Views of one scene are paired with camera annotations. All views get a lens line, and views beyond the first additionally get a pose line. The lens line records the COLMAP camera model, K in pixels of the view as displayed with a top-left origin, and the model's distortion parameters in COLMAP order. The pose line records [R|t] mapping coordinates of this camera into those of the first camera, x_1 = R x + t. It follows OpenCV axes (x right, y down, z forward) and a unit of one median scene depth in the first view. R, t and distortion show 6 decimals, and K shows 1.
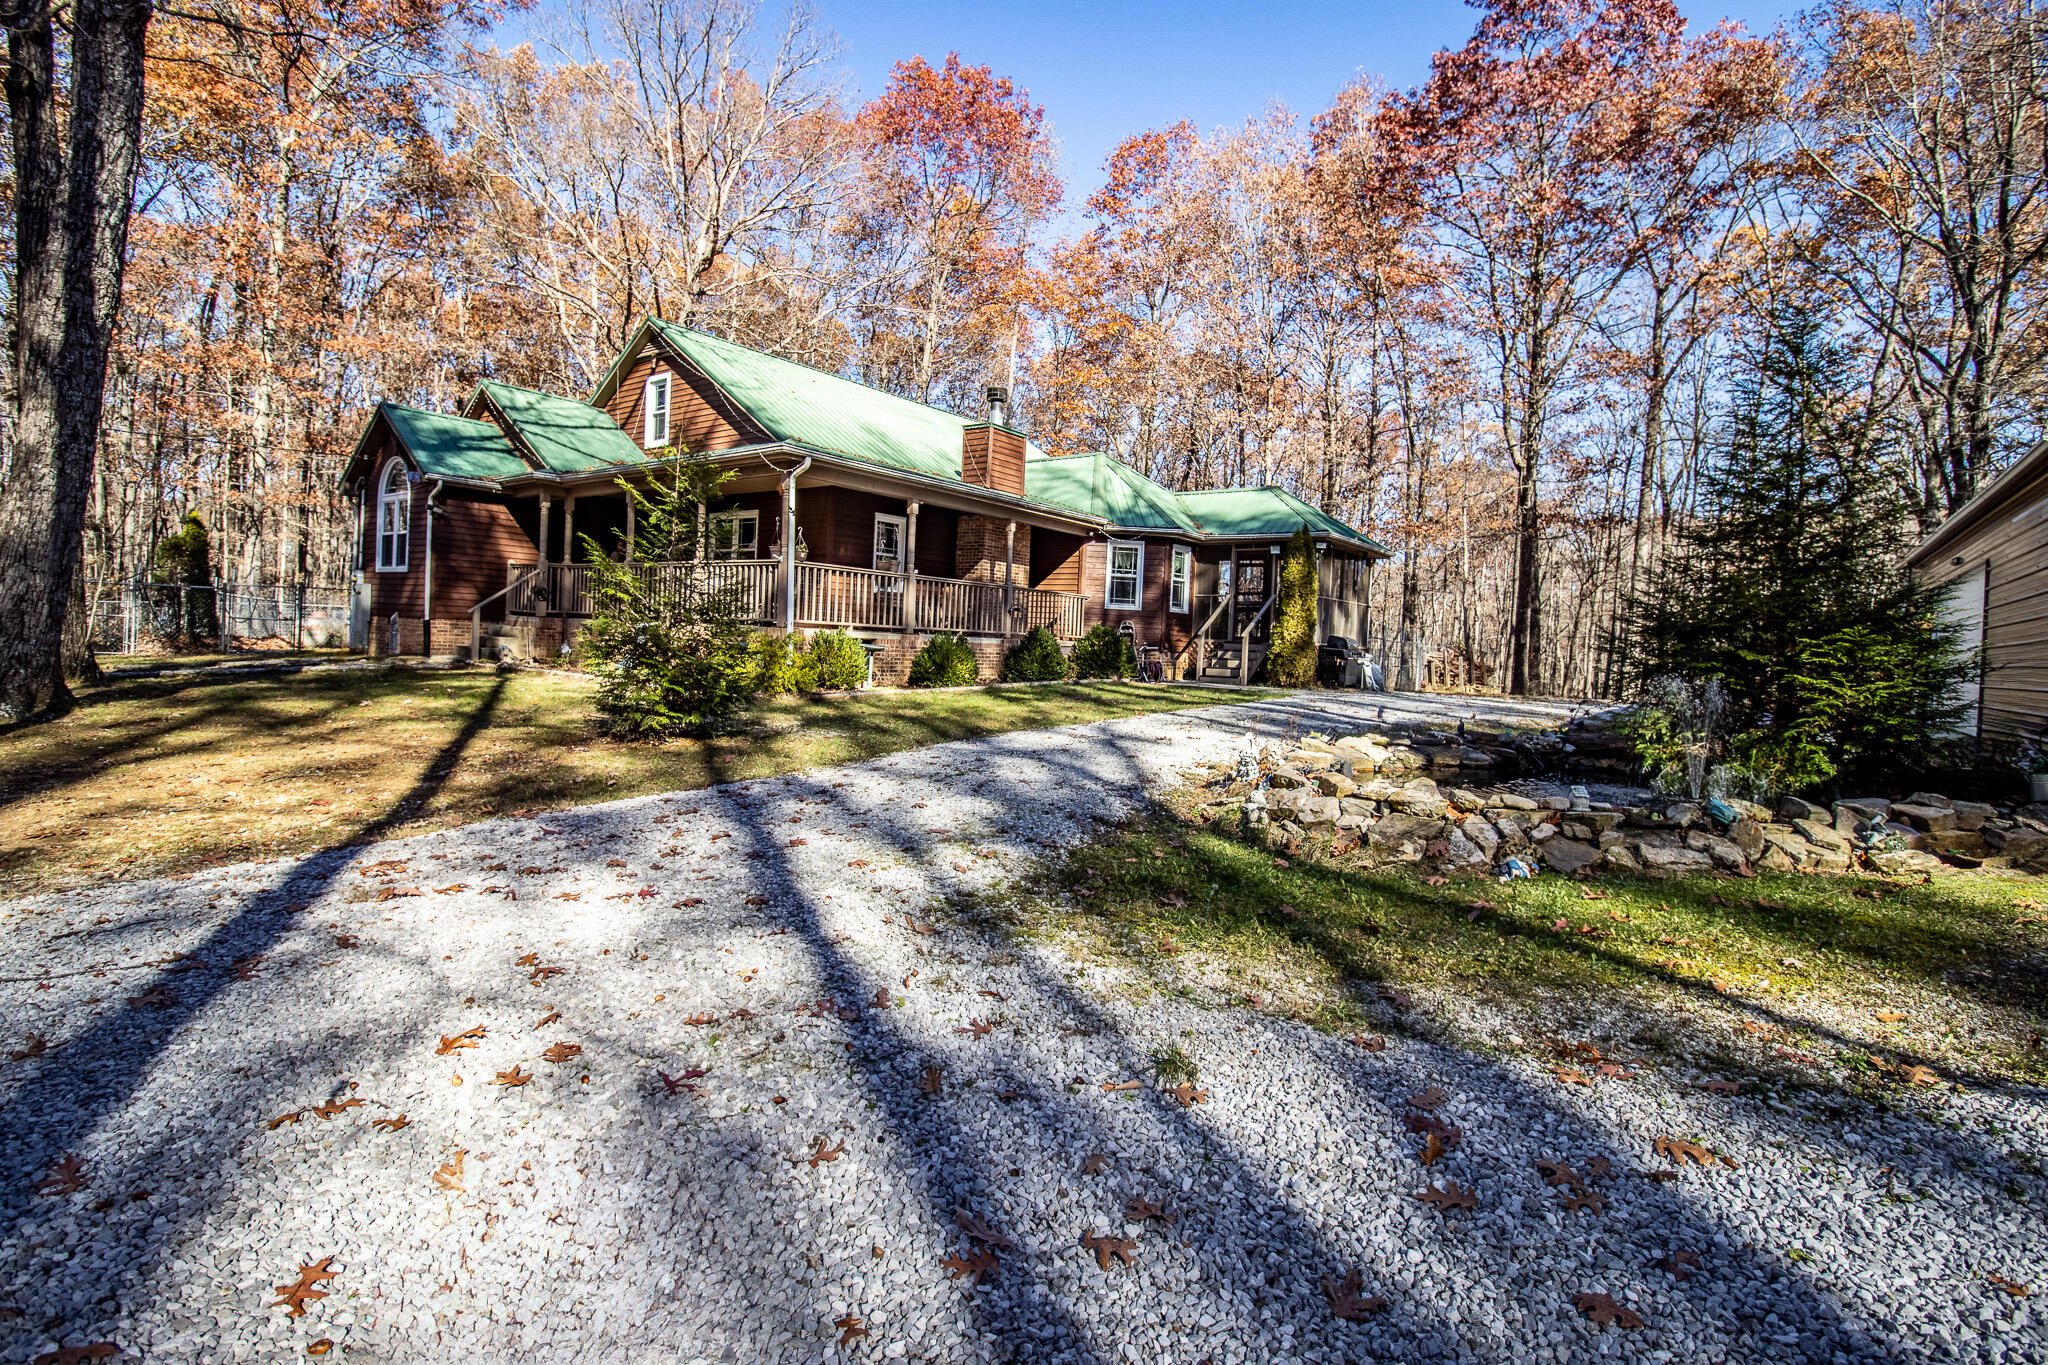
lens RADIAL K [[927.4, 0, 1035.1], [0, 927.4, 675.2], [0, 0, 1]] dist [0.002517, 0.000151]
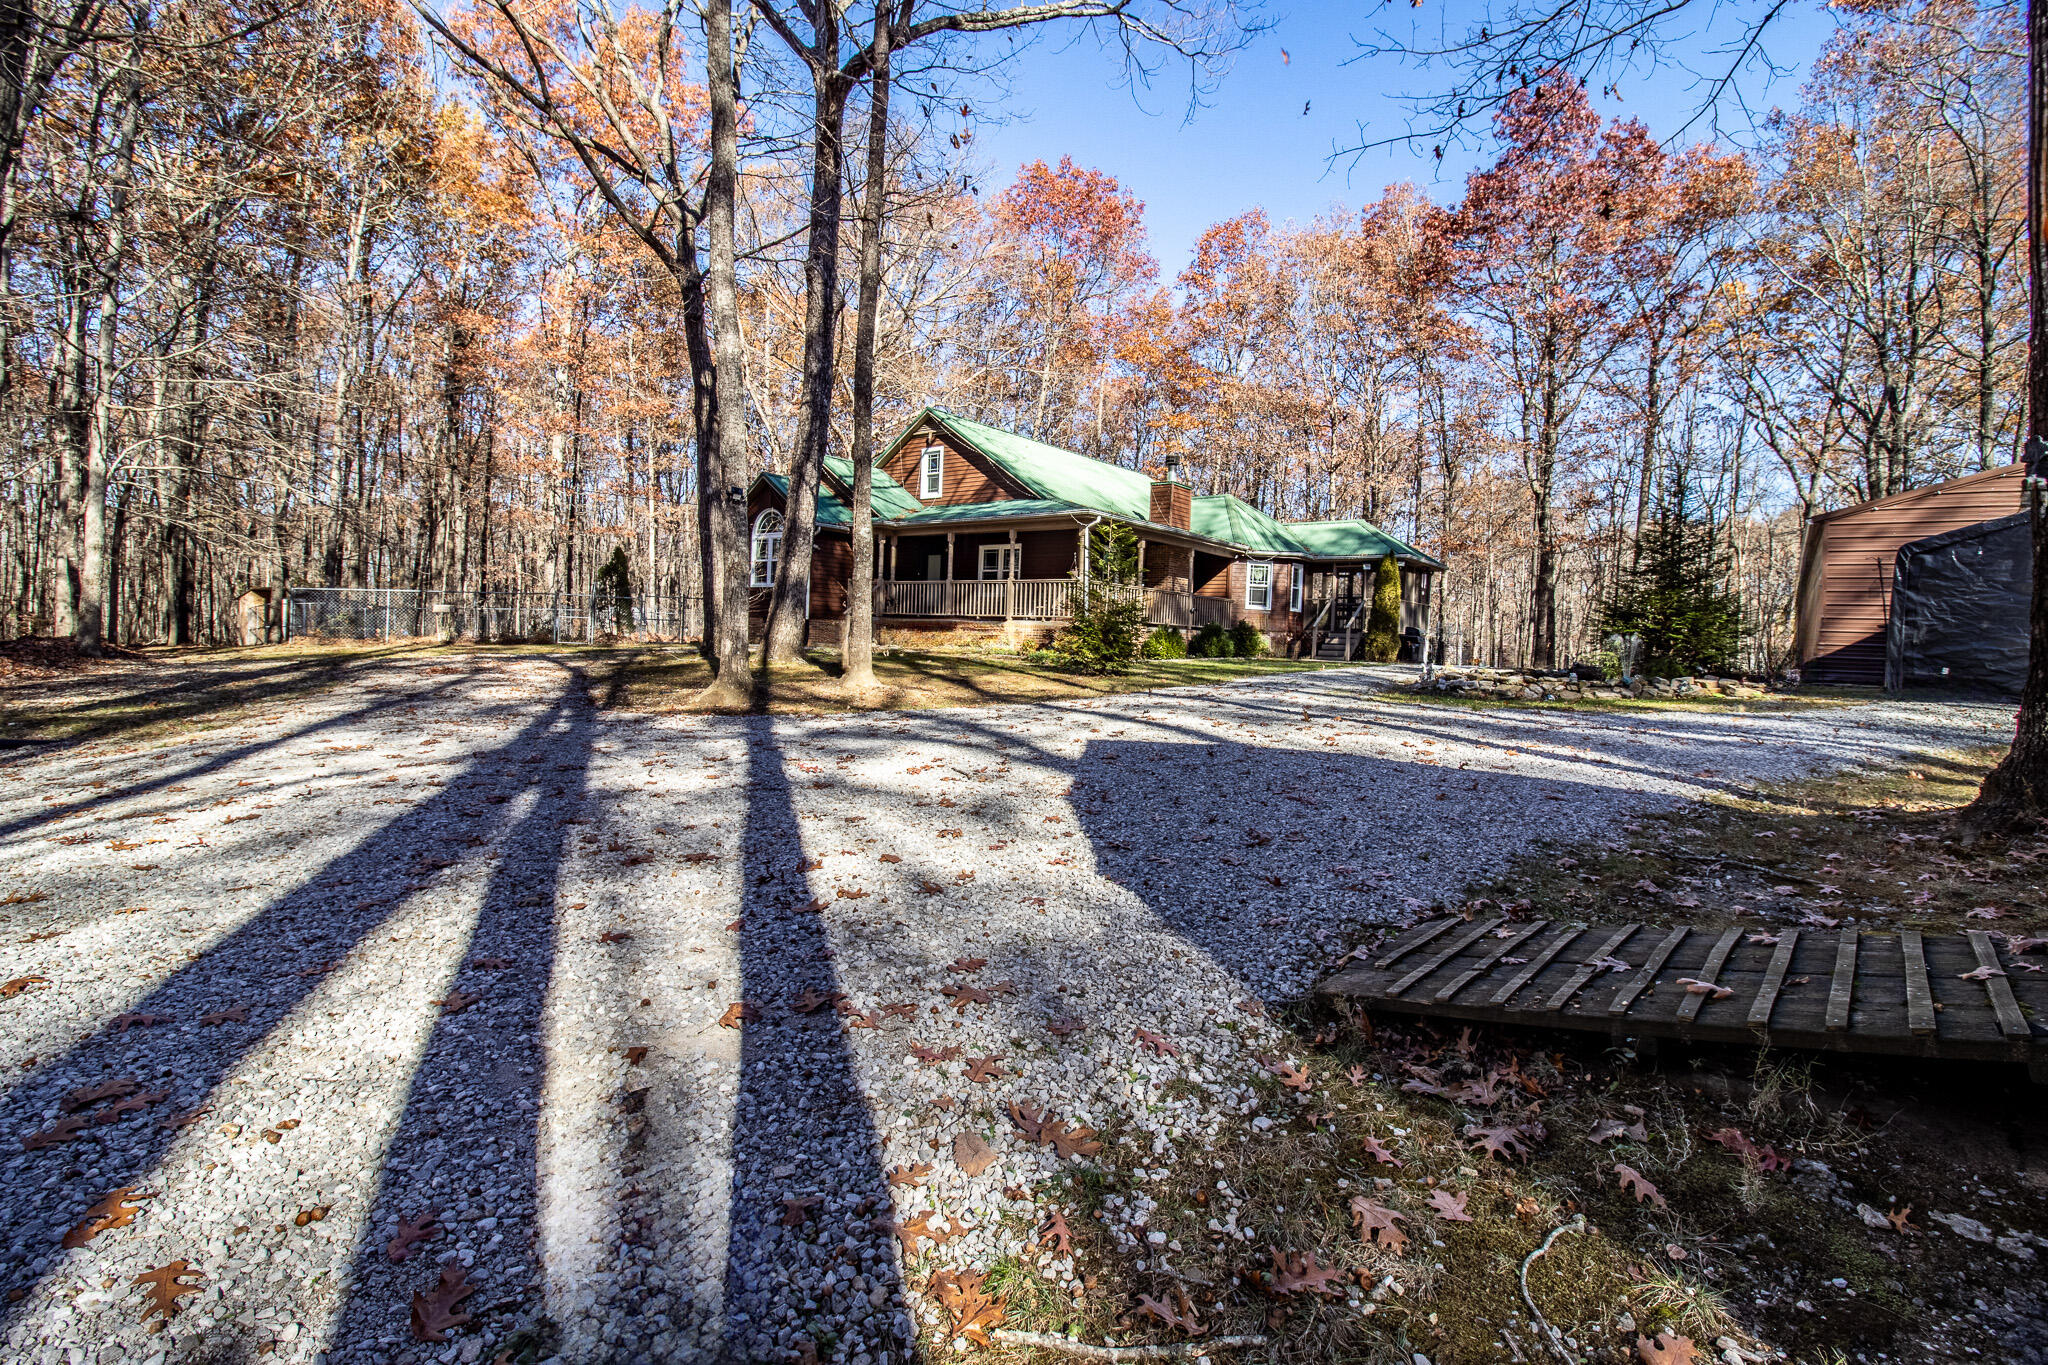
lens RADIAL K [[927.4, 0, 1025.9], [0, 927.4, 677.7], [0, 0, 1]] dist [0.002517, 0.000151]
pose [[0.999817, -0.004127, -0.018683, -0.234834], [0.004110, 0.999991, -0.000917, 0.033452], [0.018687, 0.000840, 0.999825, -0.425633]]
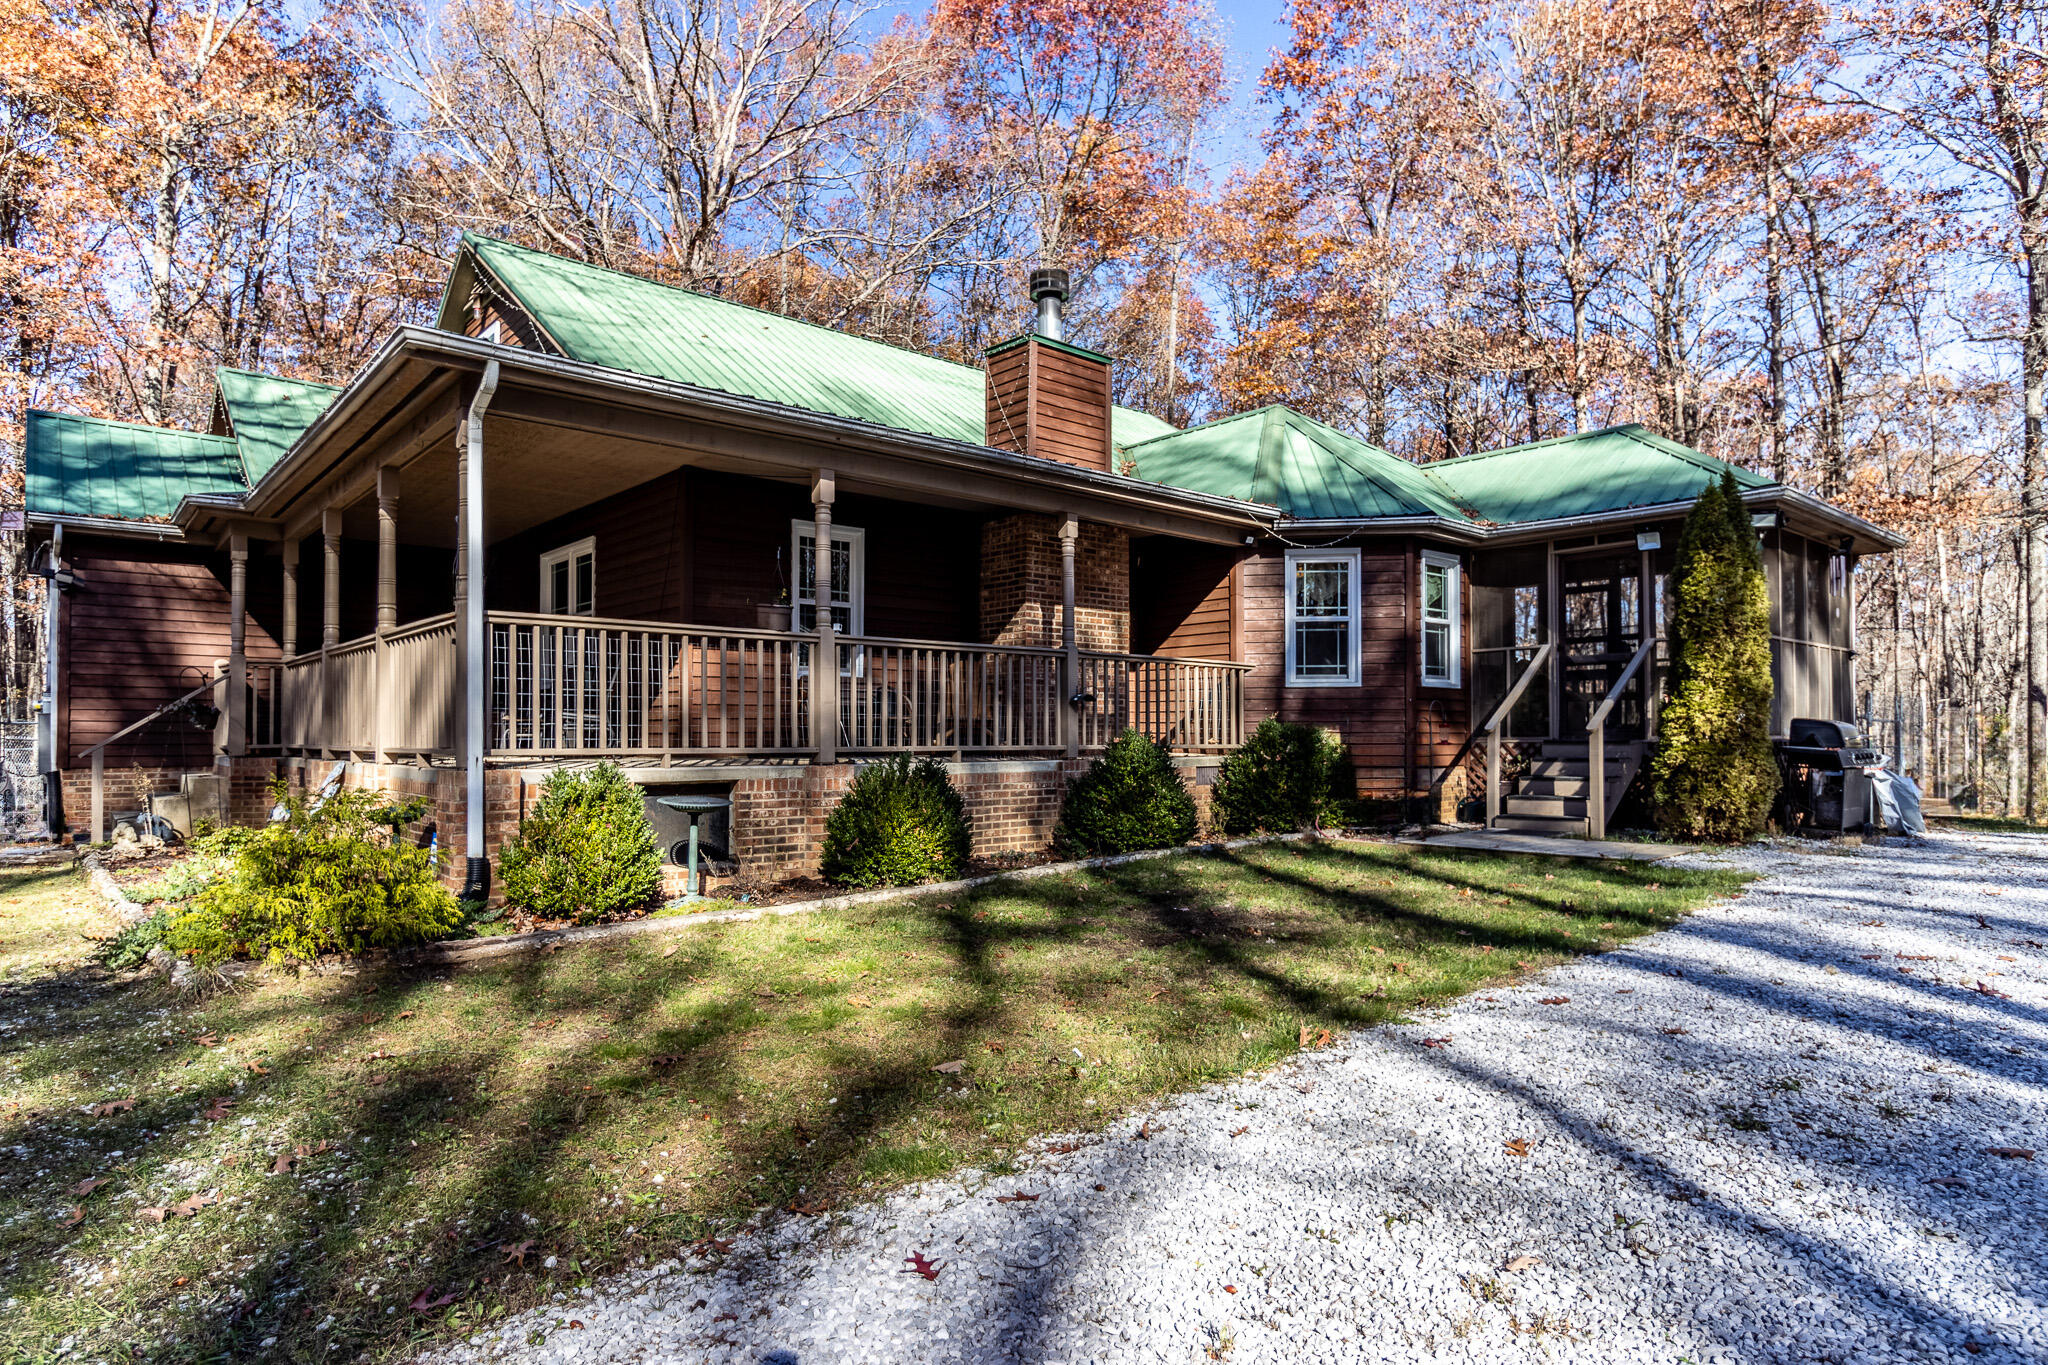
lens RADIAL K [[1127.6, 0, 1036.8], [0, 1127.6, 733.4], [0, 0, 1]] dist [0.006590, -0.000388]
pose [[0.980813, -0.047086, -0.189177, 0.057592], [0.038874, 0.998143, -0.046889, -0.023209], [0.191034, 0.038636, 0.980823, 0.377015]]
